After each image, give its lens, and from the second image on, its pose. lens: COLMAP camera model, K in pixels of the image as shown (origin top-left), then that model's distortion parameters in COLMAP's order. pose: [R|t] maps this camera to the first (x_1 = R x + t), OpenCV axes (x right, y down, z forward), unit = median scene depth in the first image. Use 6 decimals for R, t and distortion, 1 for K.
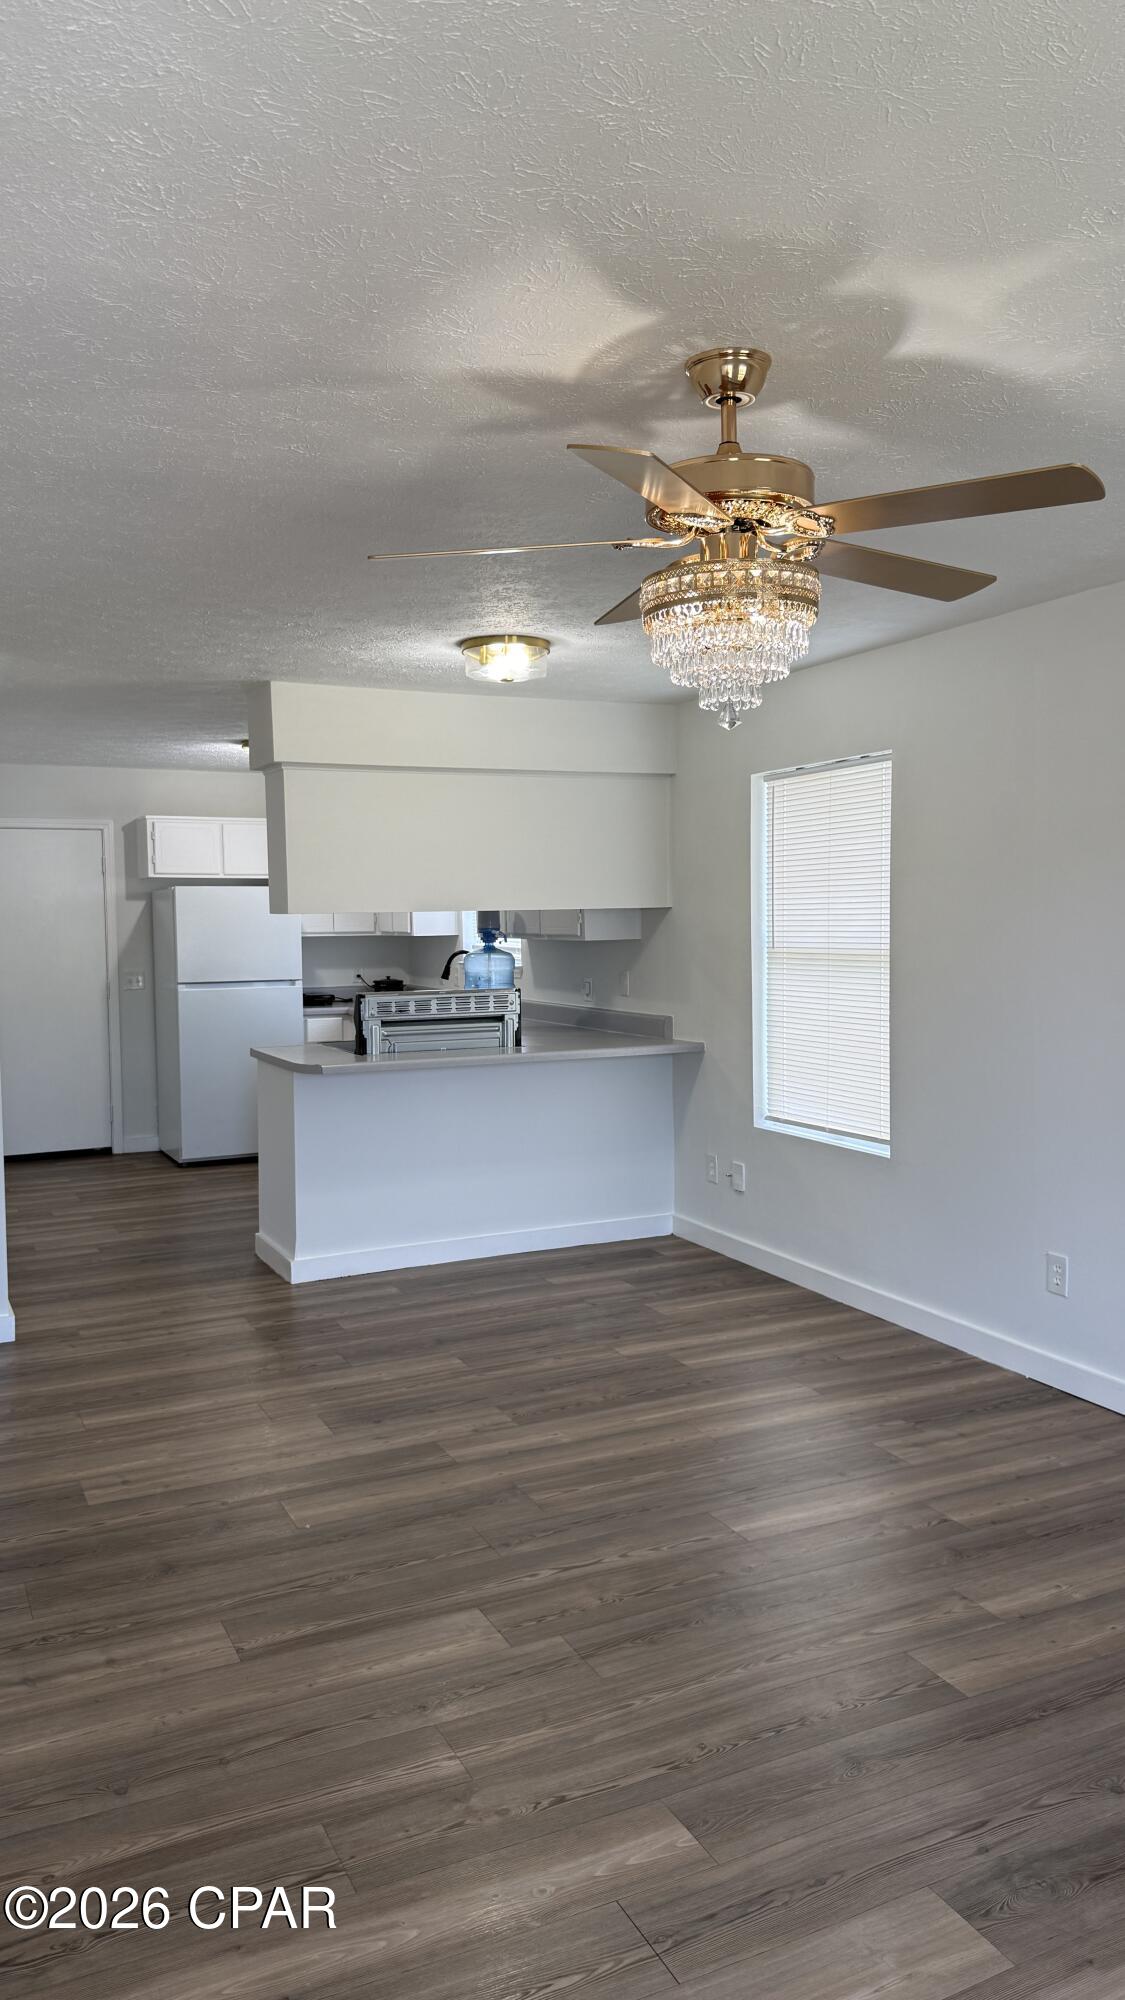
lens RADIAL K [[1390.8, 0, 558.6], [0, 1390.8, 1009.9], [0, 0, 1]] dist [0.046237, -0.060286]
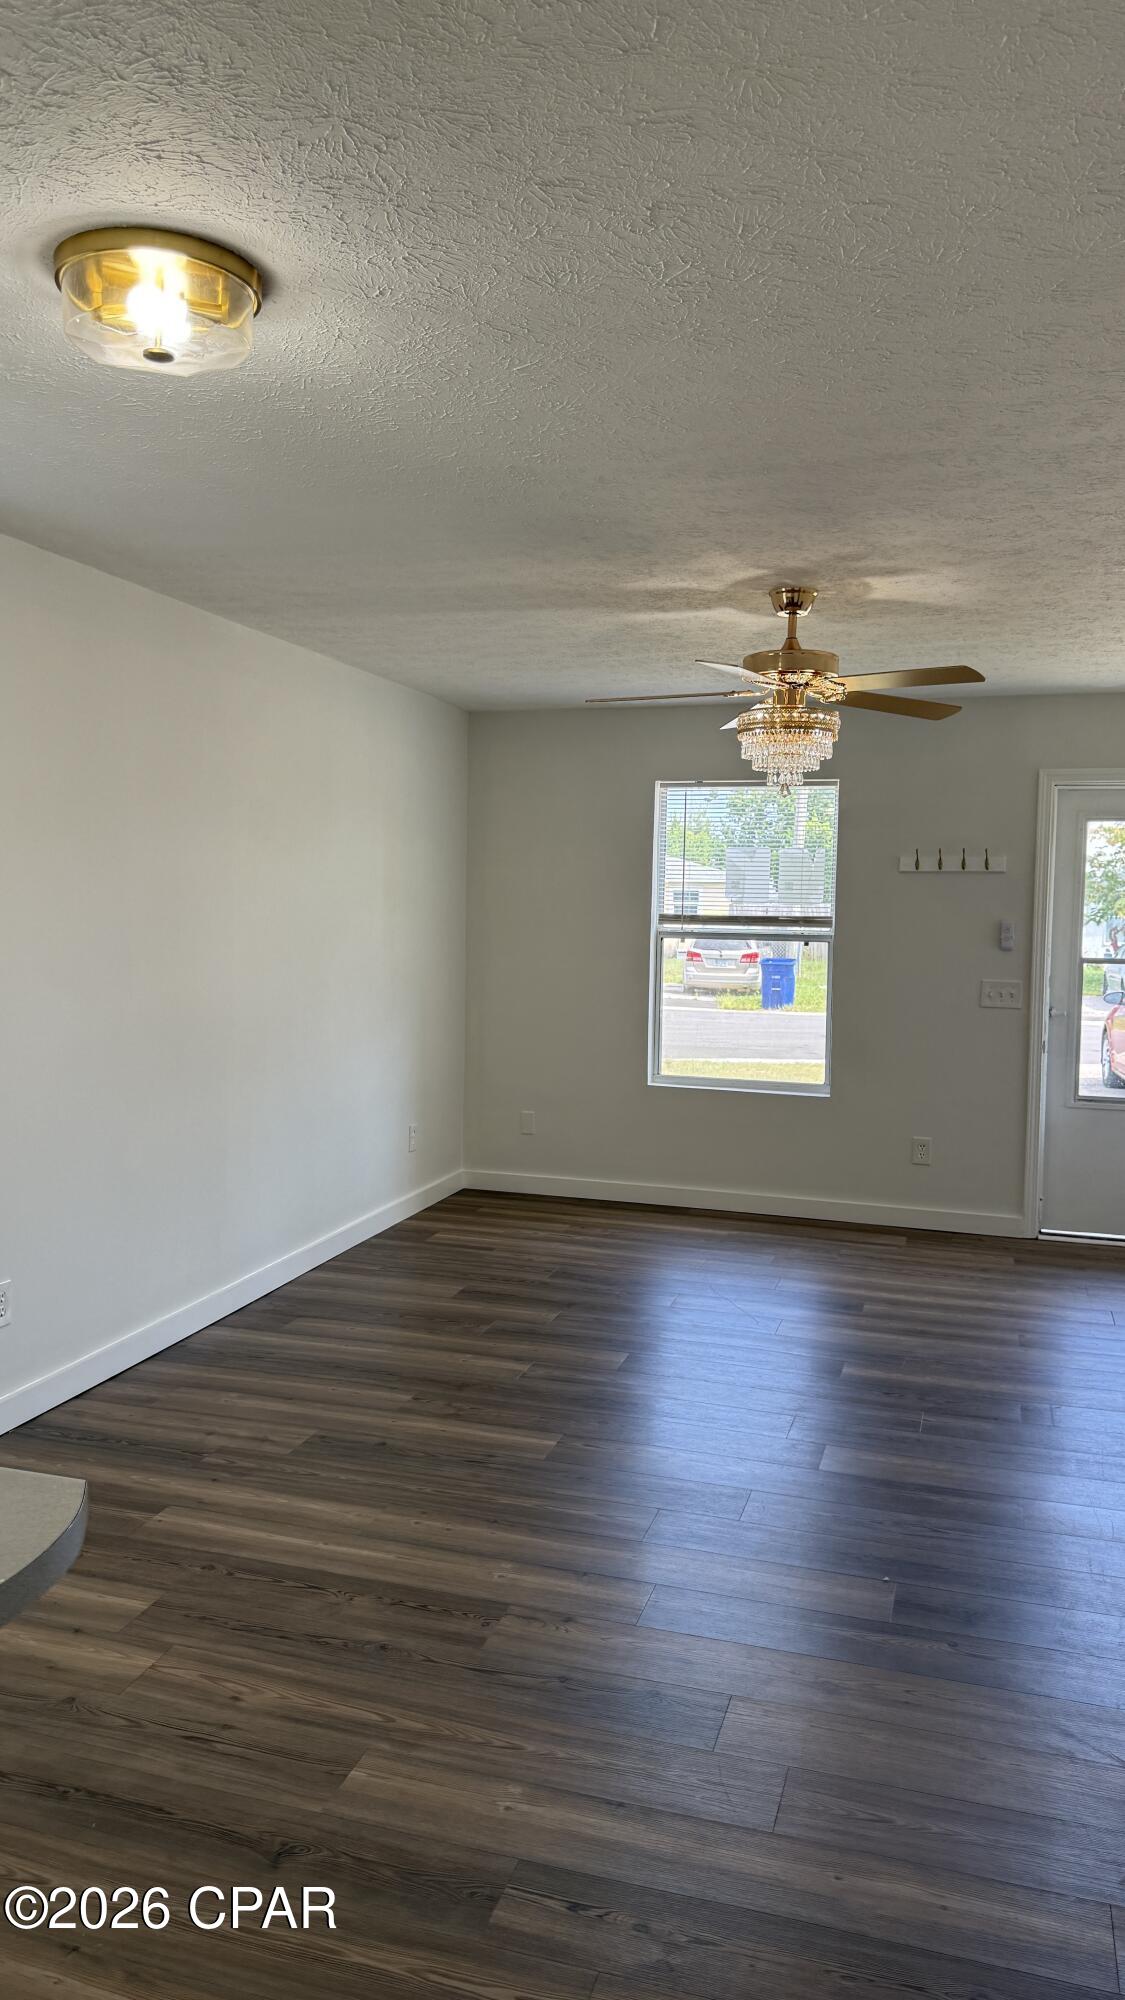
lens RADIAL K [[1395.5, 0, 558.7], [0, 1395.5, 995.0], [0, 0, 1]] dist [-0.075133, -0.000252]
pose [[-0.719479, -0.038199, 0.693463, -0.506819], [0.059295, 0.991462, 0.116133, -0.085754], [-0.691978, 0.124674, -0.711072, 1.418313]]
